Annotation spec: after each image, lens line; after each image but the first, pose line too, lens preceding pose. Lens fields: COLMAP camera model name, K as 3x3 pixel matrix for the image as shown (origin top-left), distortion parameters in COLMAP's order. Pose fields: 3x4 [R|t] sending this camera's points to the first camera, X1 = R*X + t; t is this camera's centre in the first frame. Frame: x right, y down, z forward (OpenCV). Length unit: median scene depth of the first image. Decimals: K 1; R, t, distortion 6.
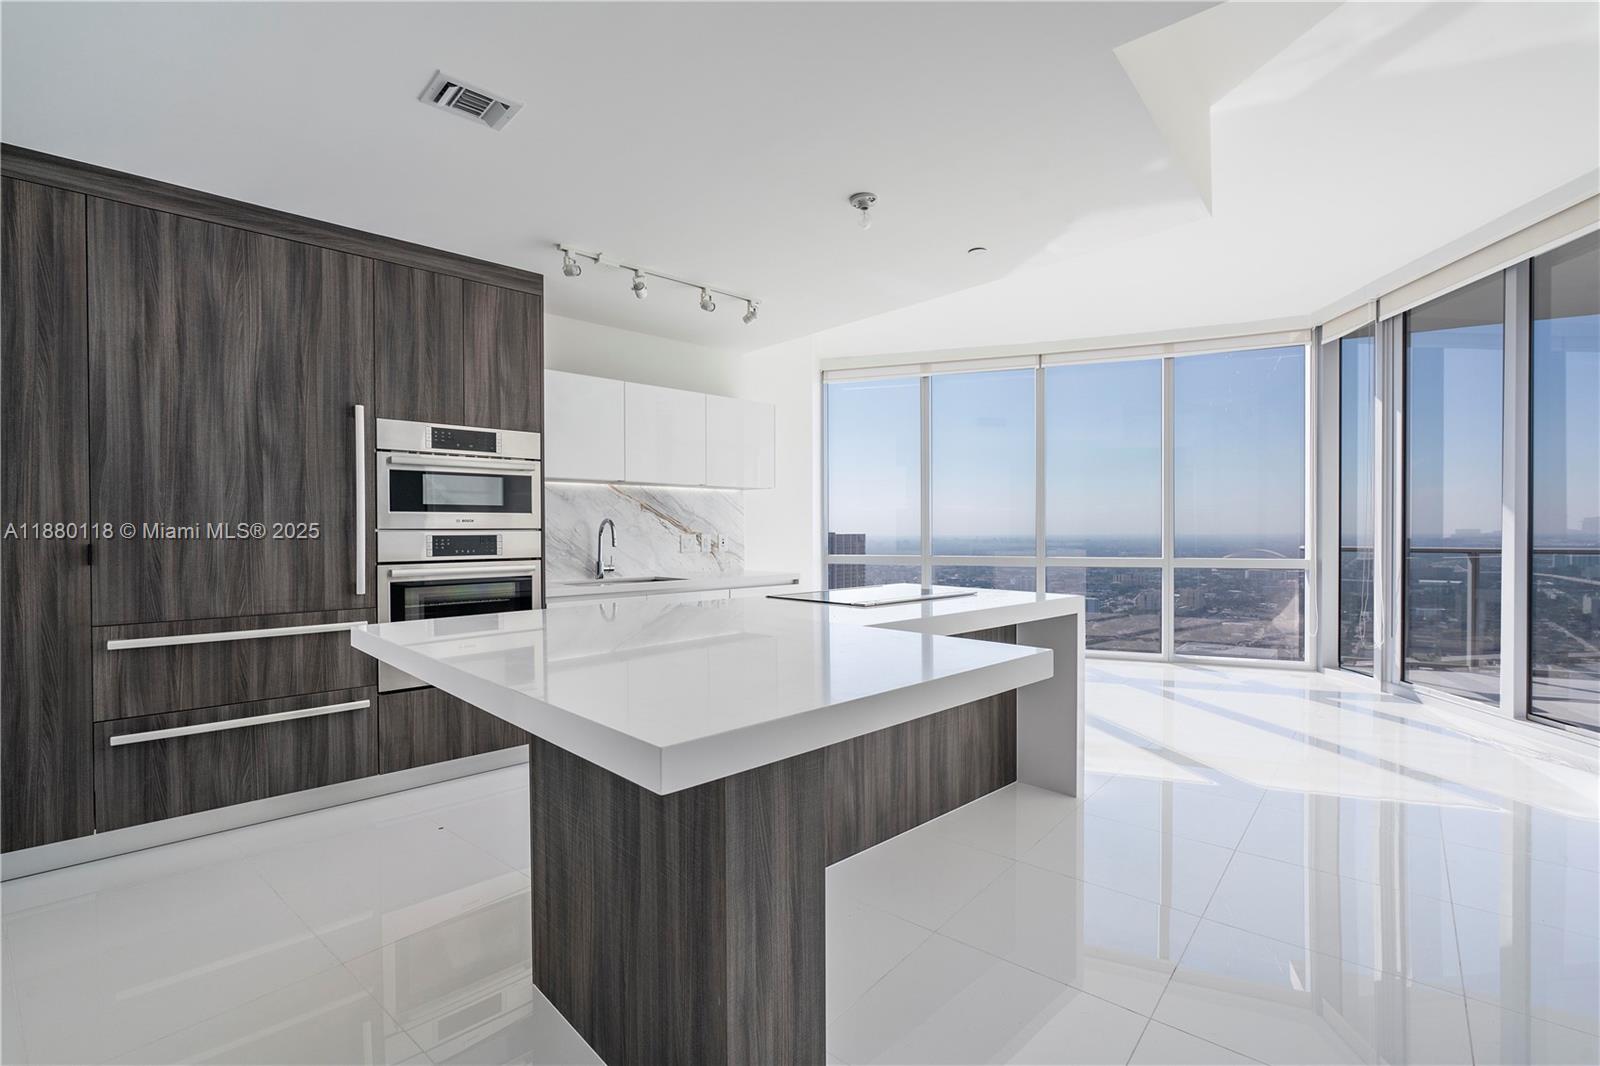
lens RADIAL K [[704.0, 0, 817.4], [0, 704.0, 534.1], [0, 0, 1]] dist [0.000432, 0.000624]
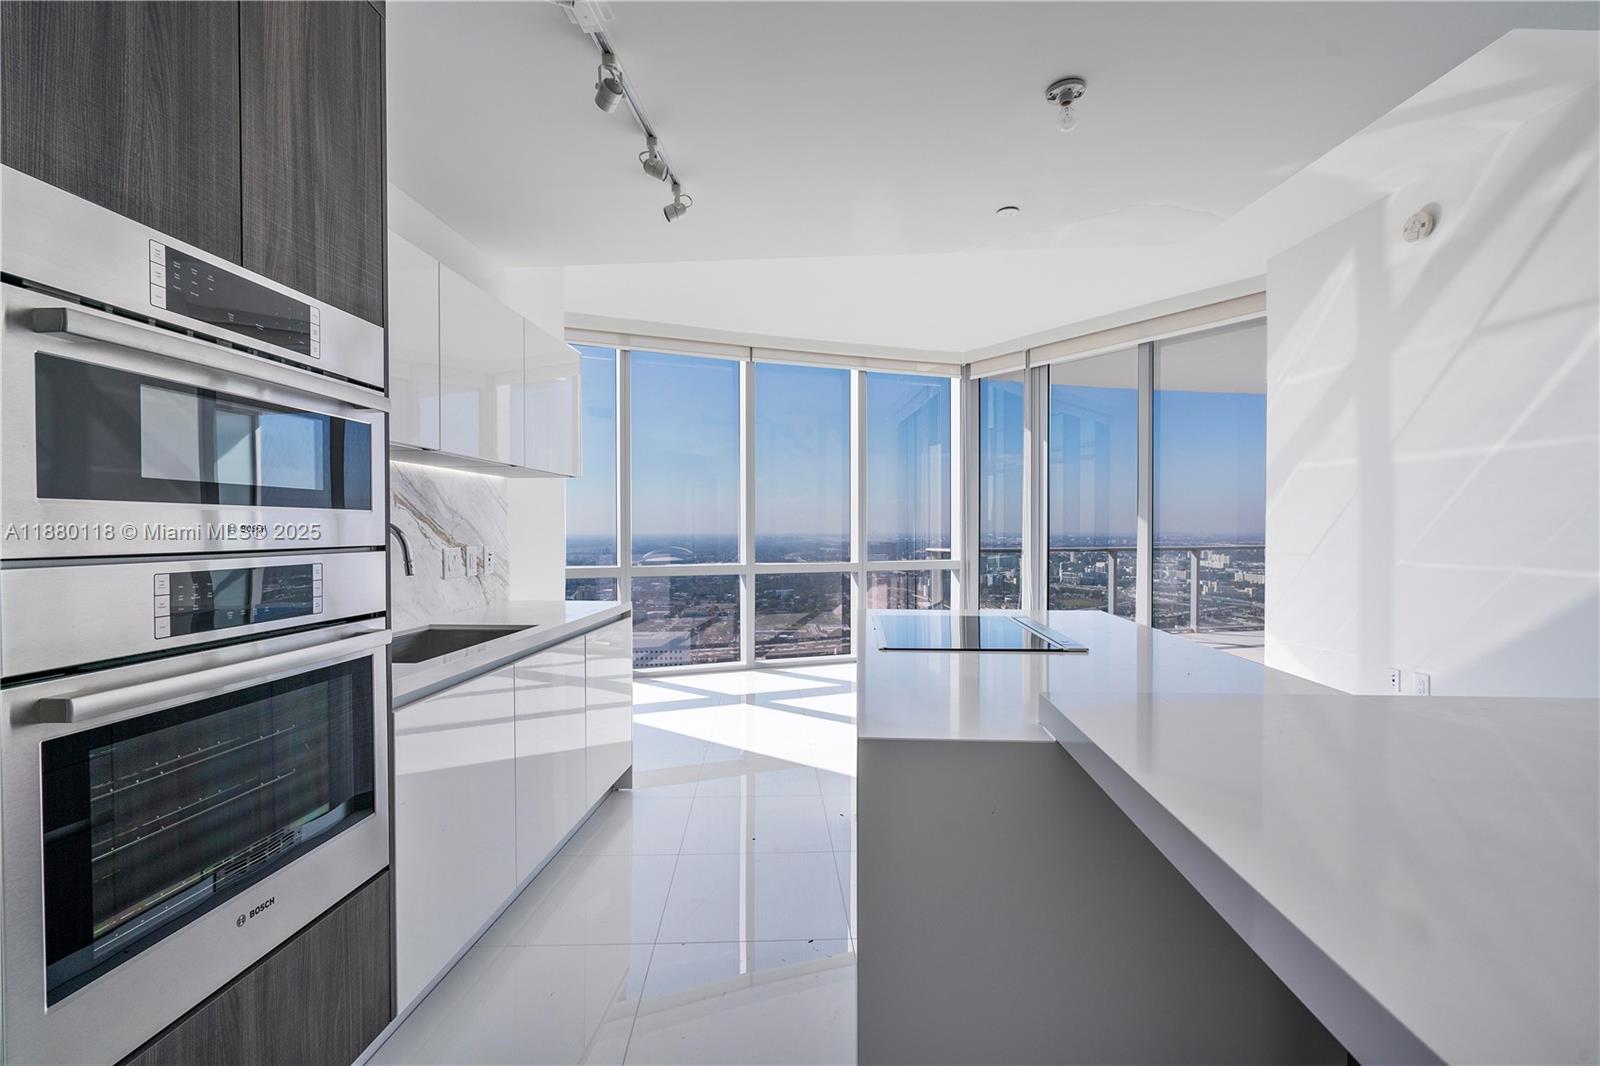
lens RADIAL K [[704.0, 0, 817.4], [0, 704.0, 534.1], [0, 0, 1]] dist [0.000432, 0.000624]
pose [[0.752496, -0.002981, 0.658590, -0.516594], [0.004084, 0.999992, -0.000141, -0.014751], [-0.658584, 0.002796, 0.752502, 0.529716]]
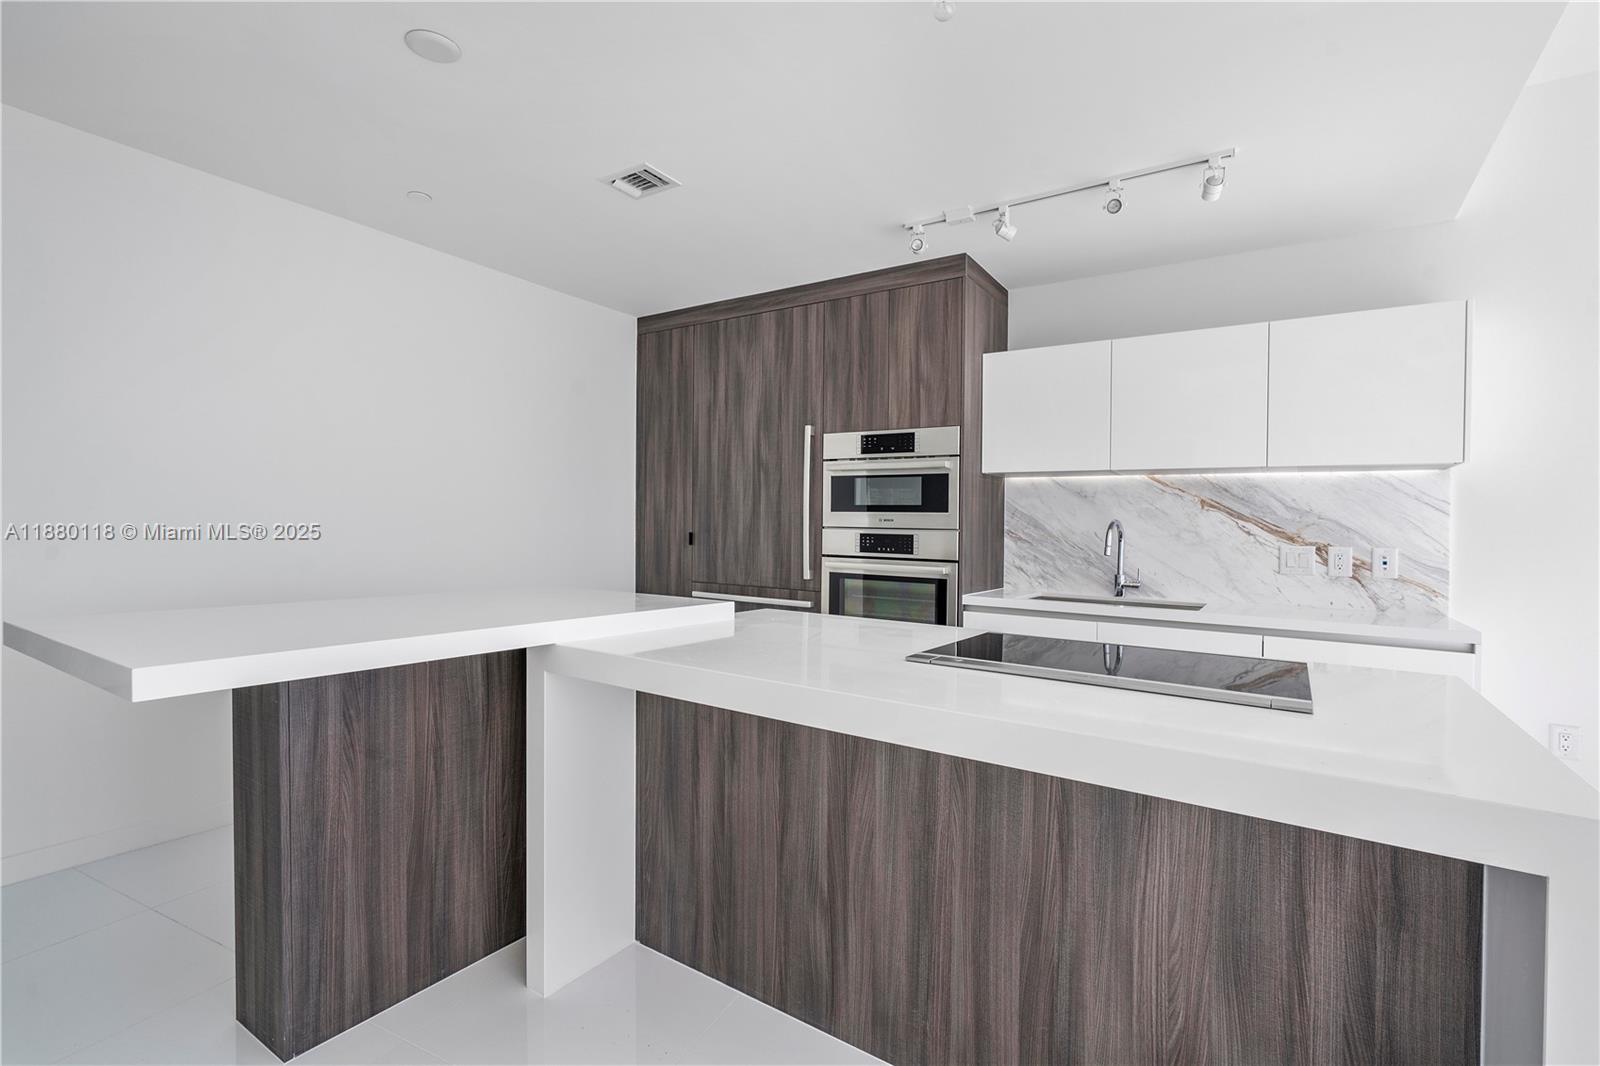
lens RADIAL K [[740.5, 0, 823.3], [0, 740.5, 538.5], [0, 0, 1]] dist [-0.000434, 0.000167]
pose [[0.229930, 0.023239, -0.972930, 0.551427], [-0.028976, 0.999435, 0.017024, -0.007699], [0.972776, 0.024278, 0.230473, 0.651985]]
